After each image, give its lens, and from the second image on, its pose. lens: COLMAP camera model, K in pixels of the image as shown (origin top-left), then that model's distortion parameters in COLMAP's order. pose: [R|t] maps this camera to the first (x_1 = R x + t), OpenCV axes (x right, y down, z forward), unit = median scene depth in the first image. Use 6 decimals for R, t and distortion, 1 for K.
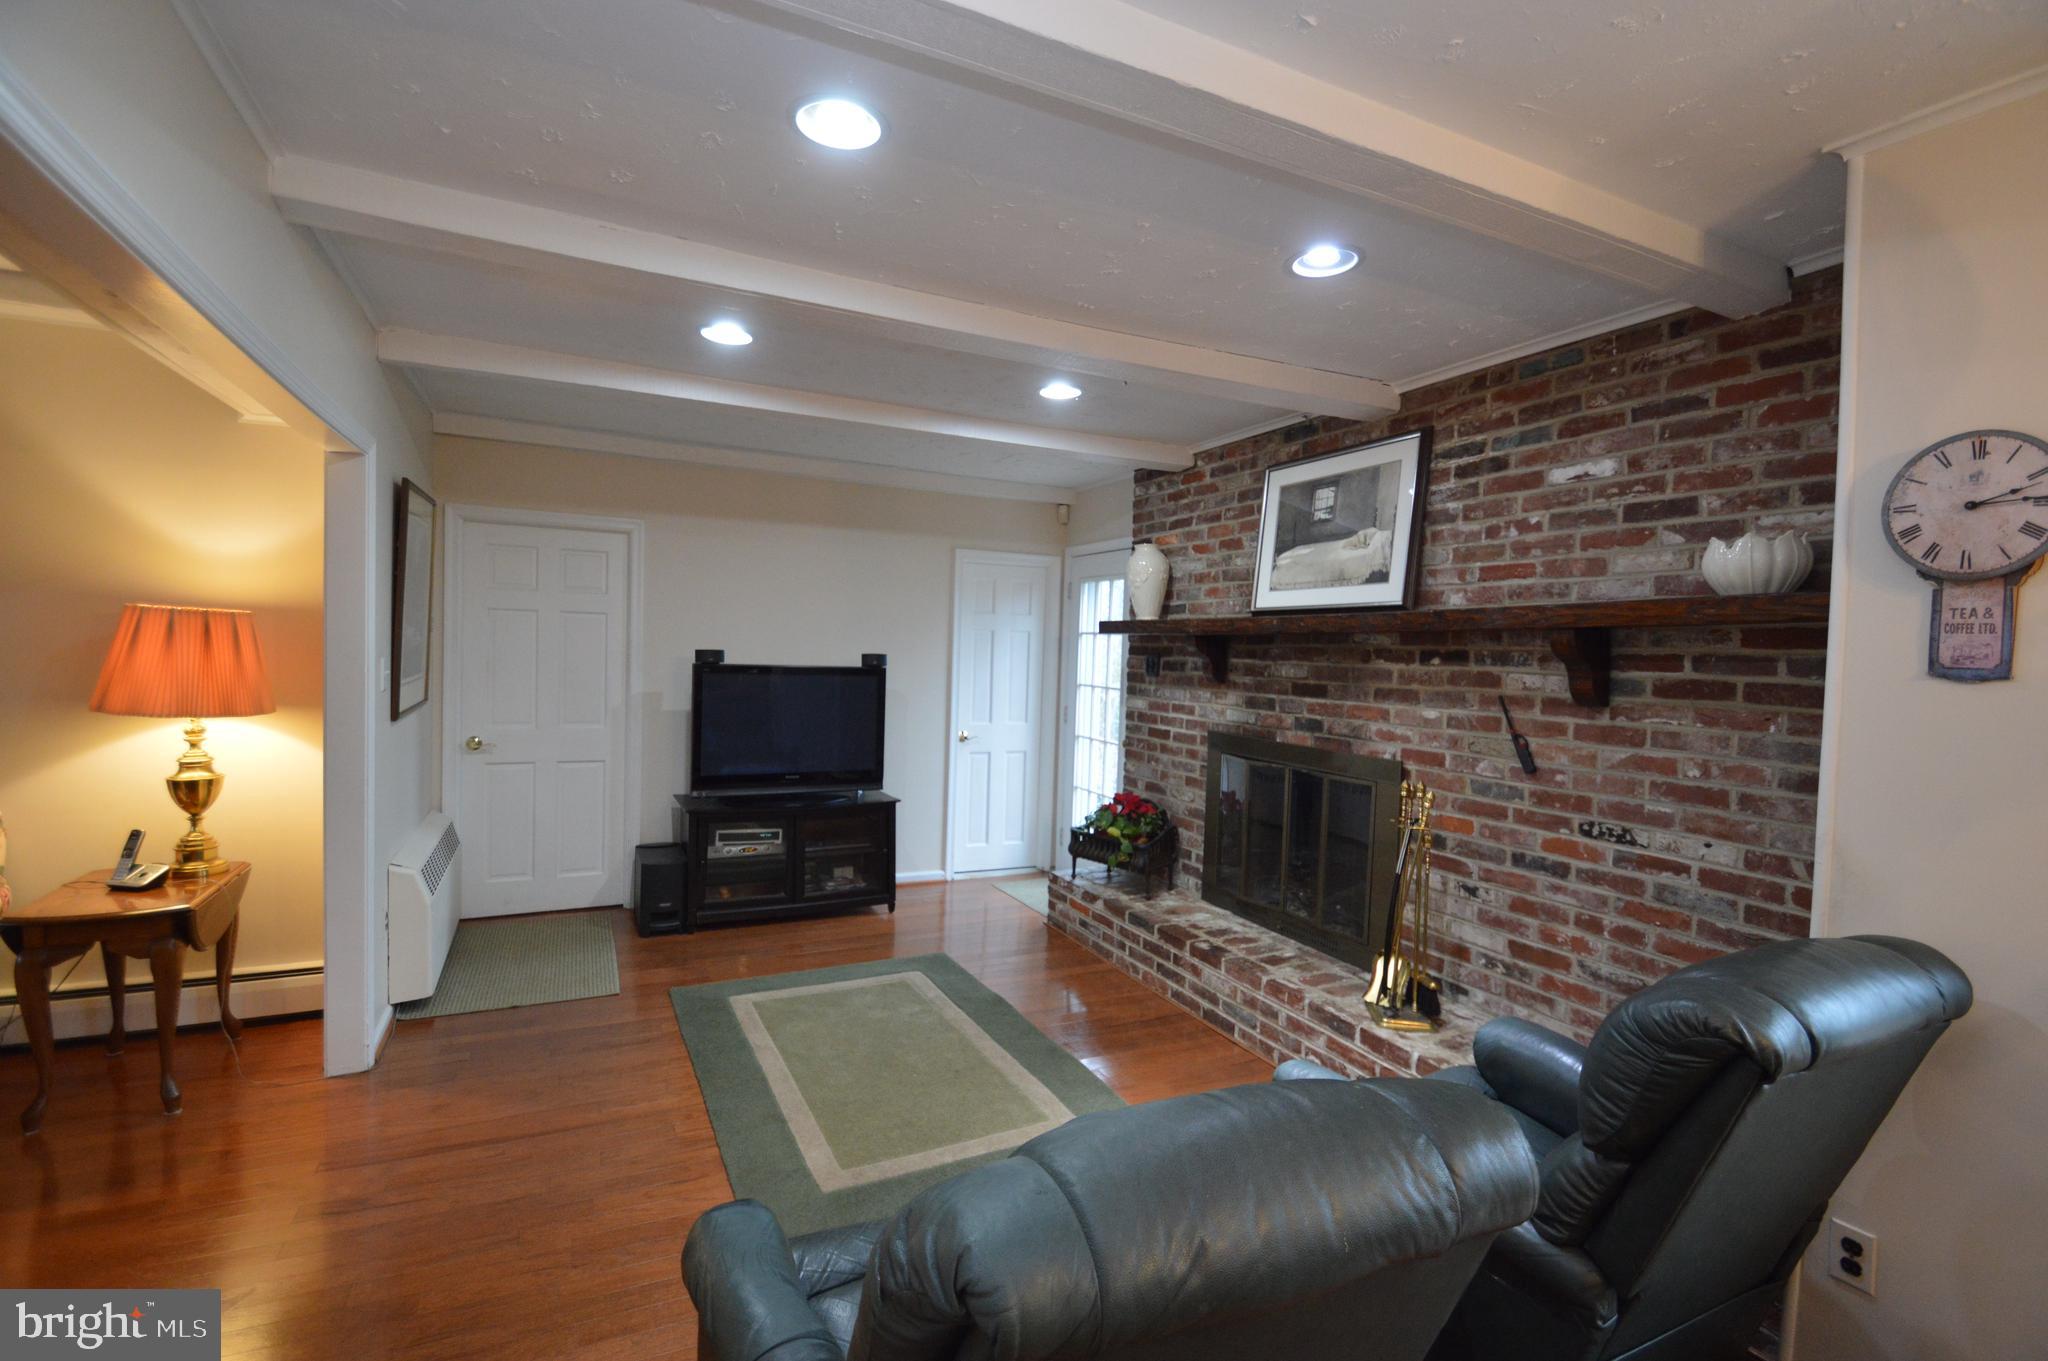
lens RADIAL K [[909.3, 0, 1019.3], [0, 909.3, 682.2], [0, 0, 1]] dist [0.020994, -0.020018]
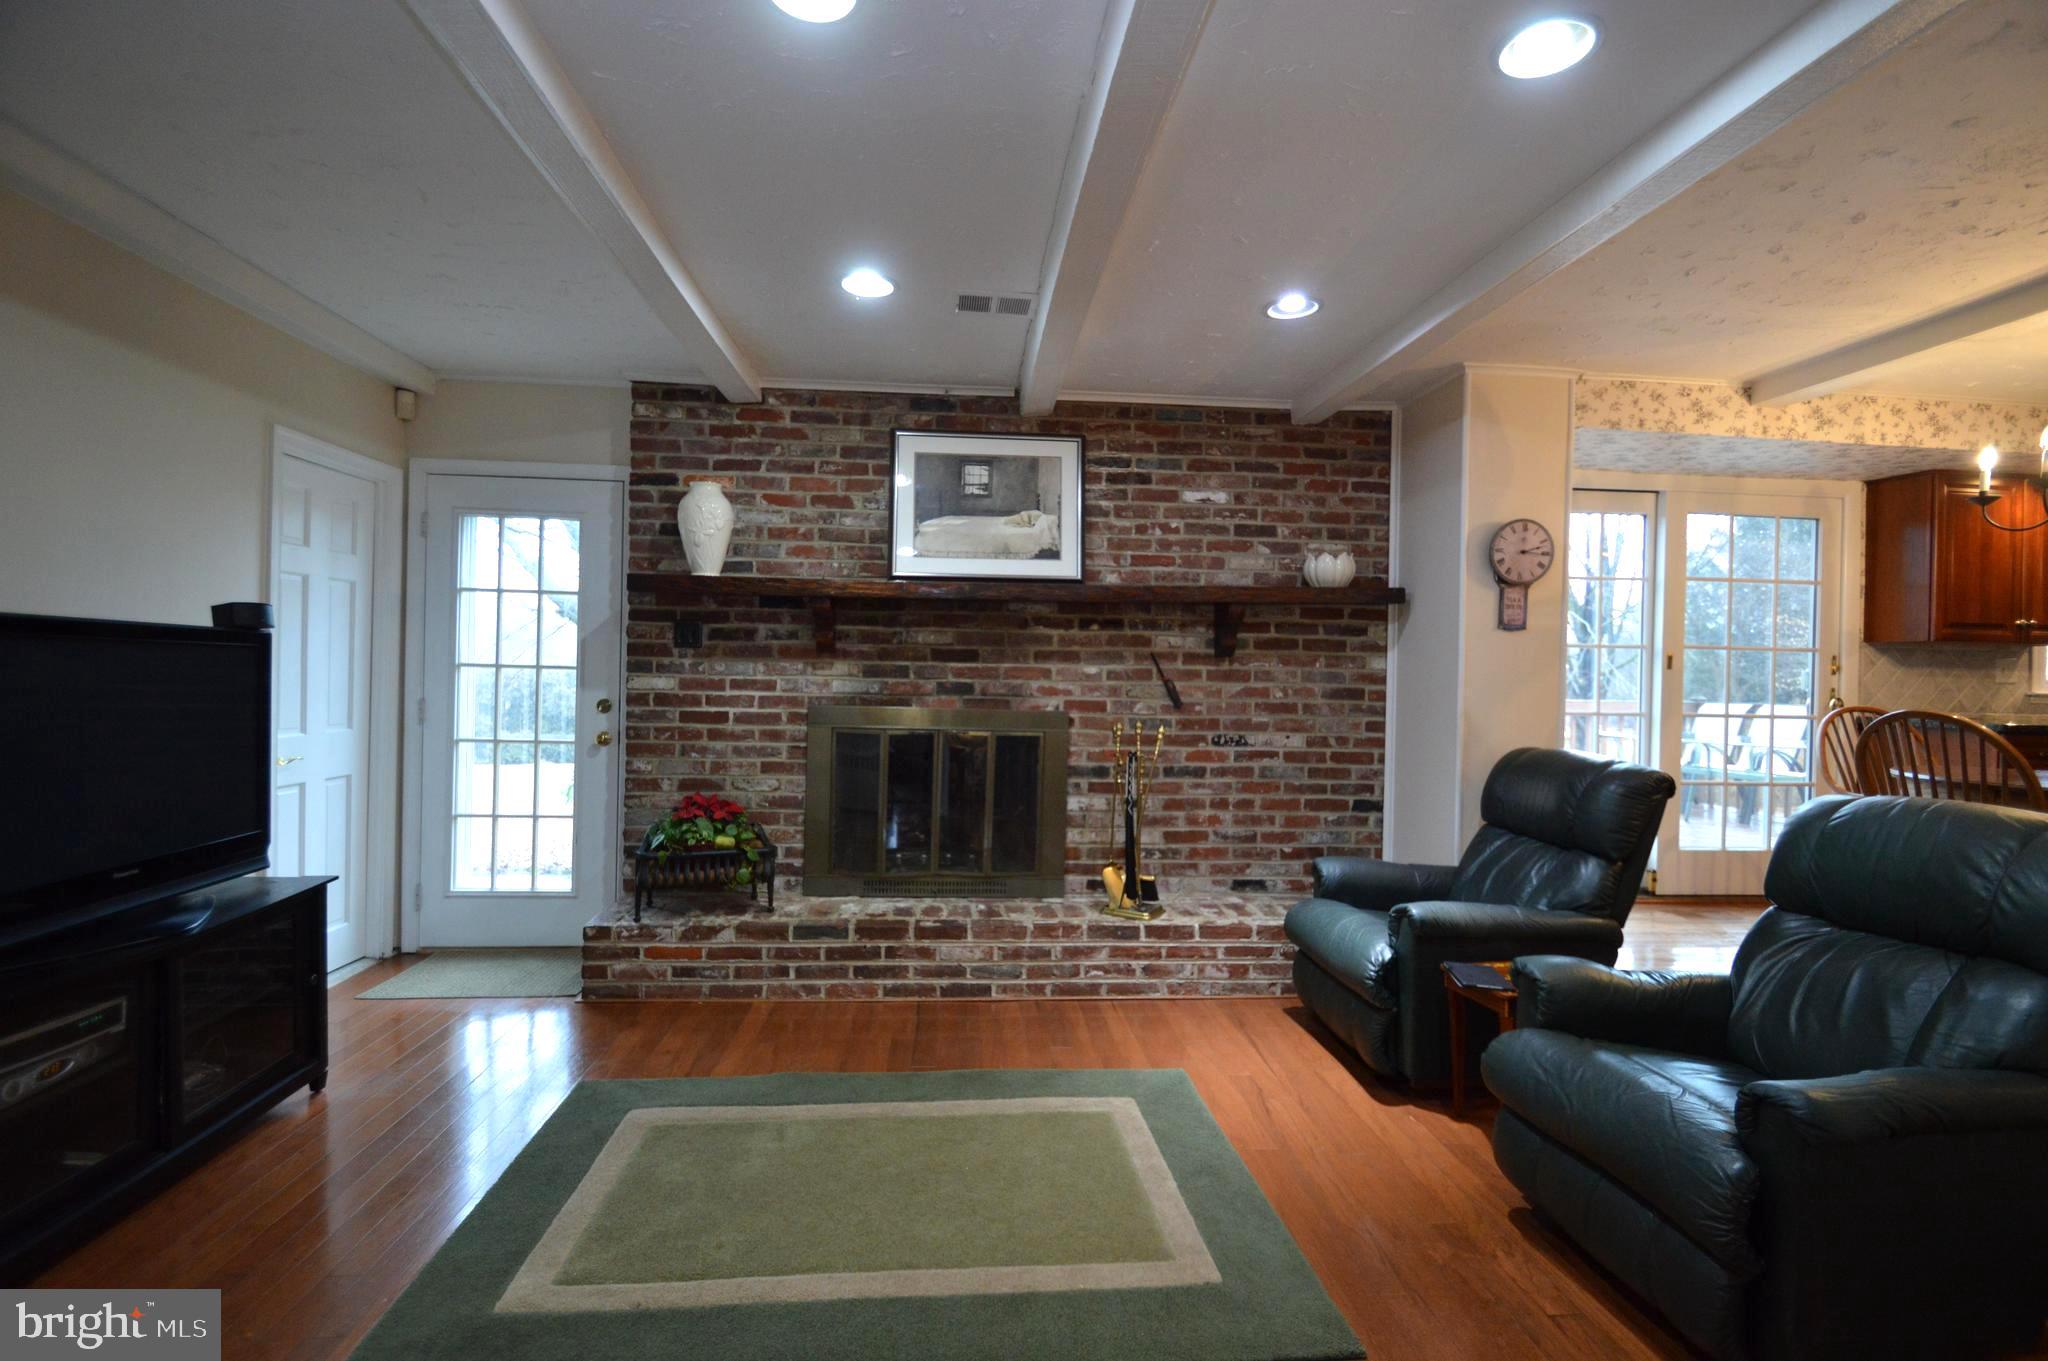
lens RADIAL K [[904.4, 0, 1016.8], [0, 904.4, 678.9], [0, 0, 1]] dist [-0.000029, 0.000123]
pose [[0.369533, -0.029455, 0.928751, -0.757356], [0.027403, 0.999408, 0.020792, 0.019572], [-0.928813, 0.017767, 0.370121, 0.672666]]
